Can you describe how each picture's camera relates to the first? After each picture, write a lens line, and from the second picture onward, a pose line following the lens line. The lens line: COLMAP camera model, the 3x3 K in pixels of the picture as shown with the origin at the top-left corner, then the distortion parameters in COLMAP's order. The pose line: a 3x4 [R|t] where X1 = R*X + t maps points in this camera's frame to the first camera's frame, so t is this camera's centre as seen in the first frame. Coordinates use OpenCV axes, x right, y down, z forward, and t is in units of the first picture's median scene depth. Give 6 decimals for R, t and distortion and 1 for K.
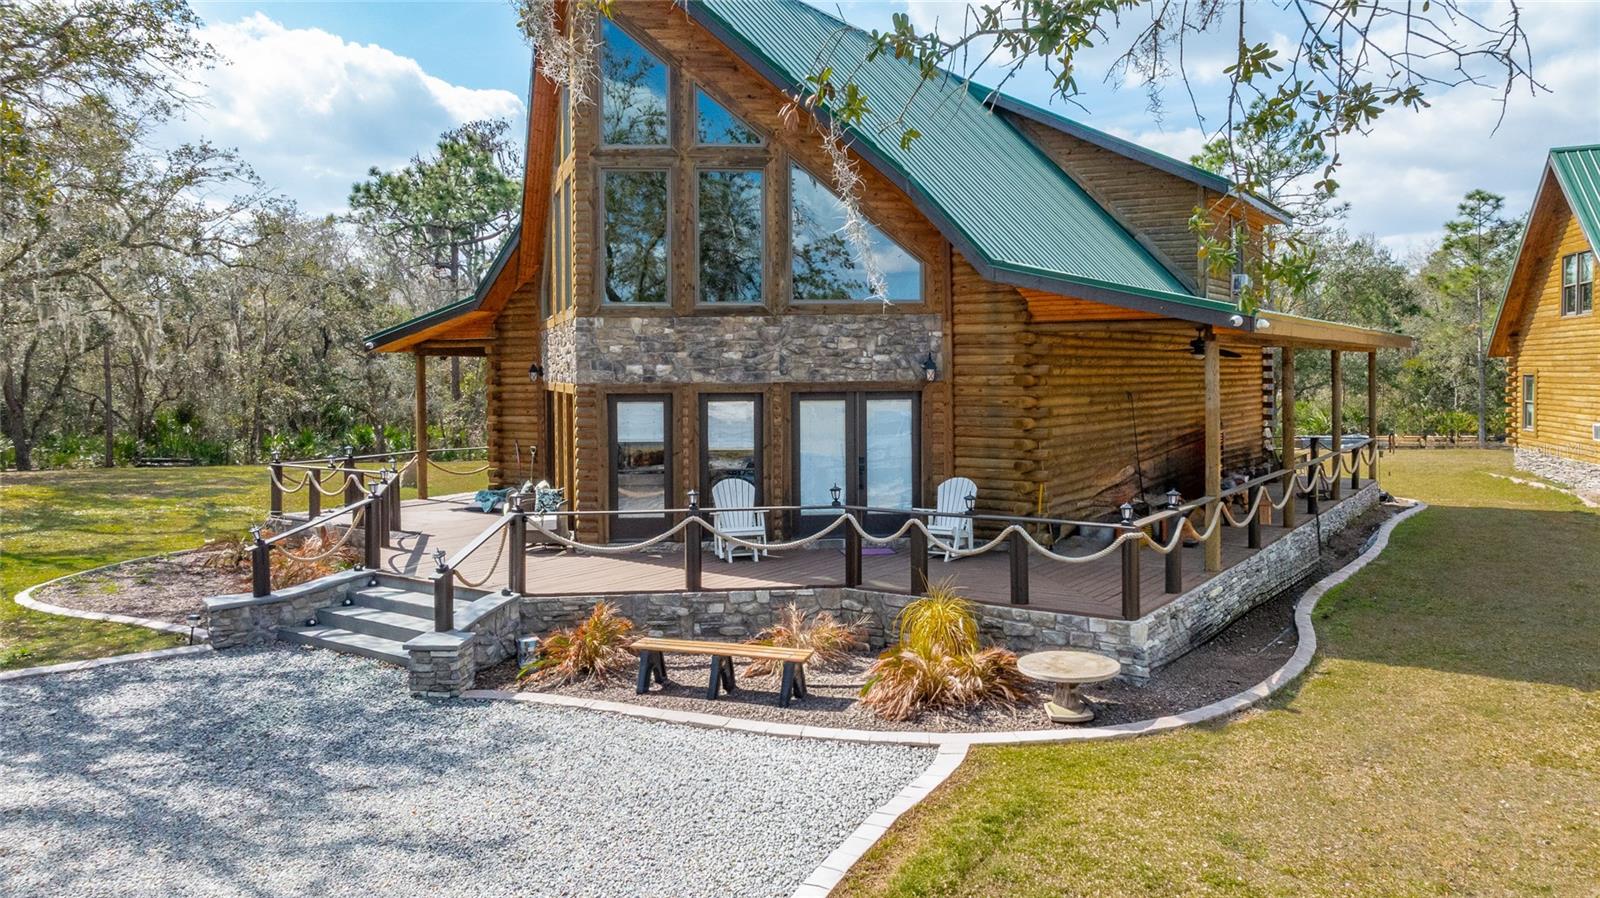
lens RADIAL K [[1098.4, 0, 811.8], [0, 1098.4, 438.7], [0, 0, 1]] dist [-0.003688, 0.002848]
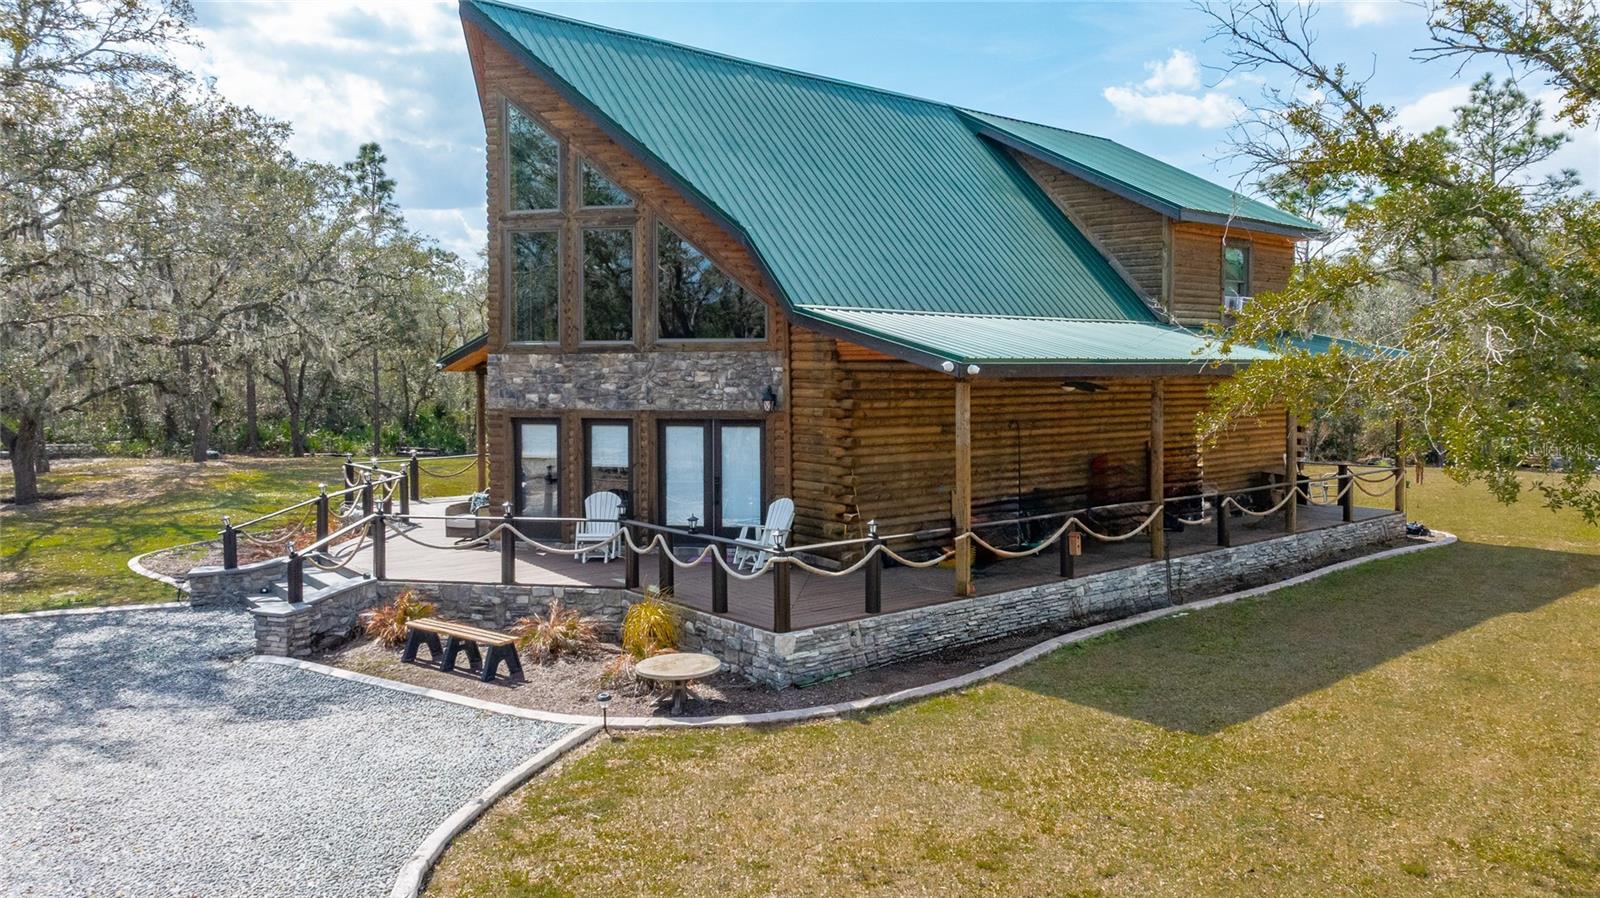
lens RADIAL K [[1098.4, 0, 811.4], [0, 1098.4, 449.8], [0, 0, 1]] dist [-0.003688, 0.002848]
pose [[0.959187, 0.026978, -0.281483, 0.467021], [-0.022926, 0.999581, 0.017677, -0.033988], [0.281842, -0.010502, 0.959403, -0.064203]]
